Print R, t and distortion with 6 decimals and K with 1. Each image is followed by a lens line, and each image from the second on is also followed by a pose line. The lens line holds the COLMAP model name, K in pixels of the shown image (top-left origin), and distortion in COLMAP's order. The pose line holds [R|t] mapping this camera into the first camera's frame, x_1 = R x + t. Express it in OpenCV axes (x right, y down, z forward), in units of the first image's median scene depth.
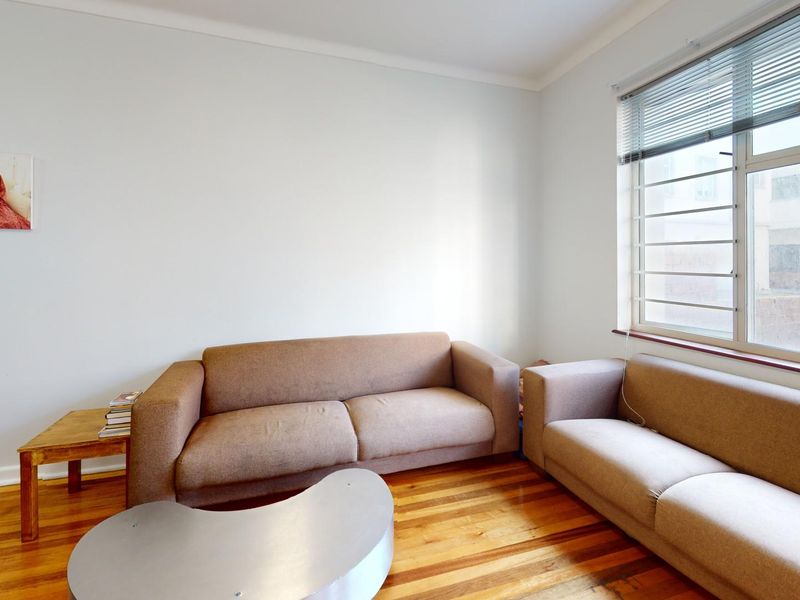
lens RADIAL K [[398.2, 0, 400.8], [0, 398.2, 283.9], [0, 0, 1]] dist [-0.000551, -0.000417]
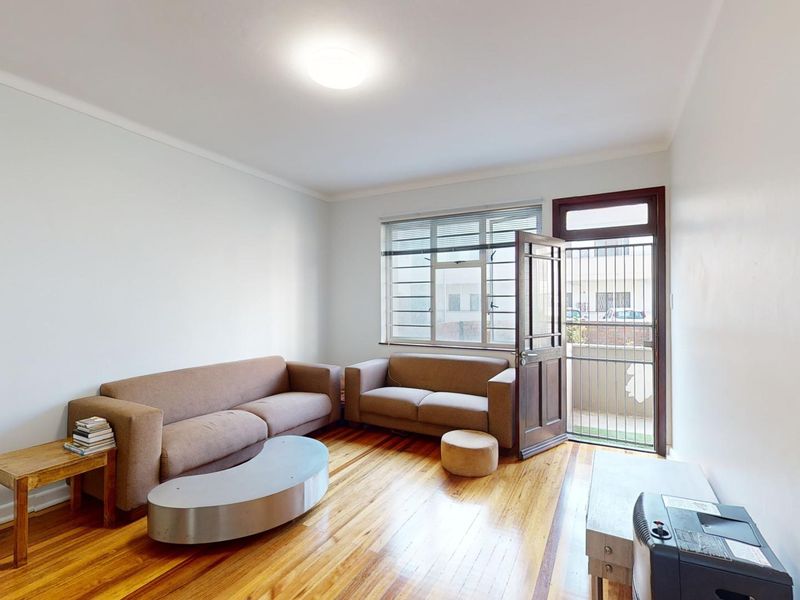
lens RADIAL K [[388.7, 0, 397.6], [0, 388.7, 302.5], [0, 0, 1]] dist [-0.001987, -0.000194]
pose [[0.713539, 0.006564, 0.700585, -0.734888], [0.047043, 0.997251, -0.057256, 0.039007], [-0.699034, 0.073812, 0.711269, -0.394162]]
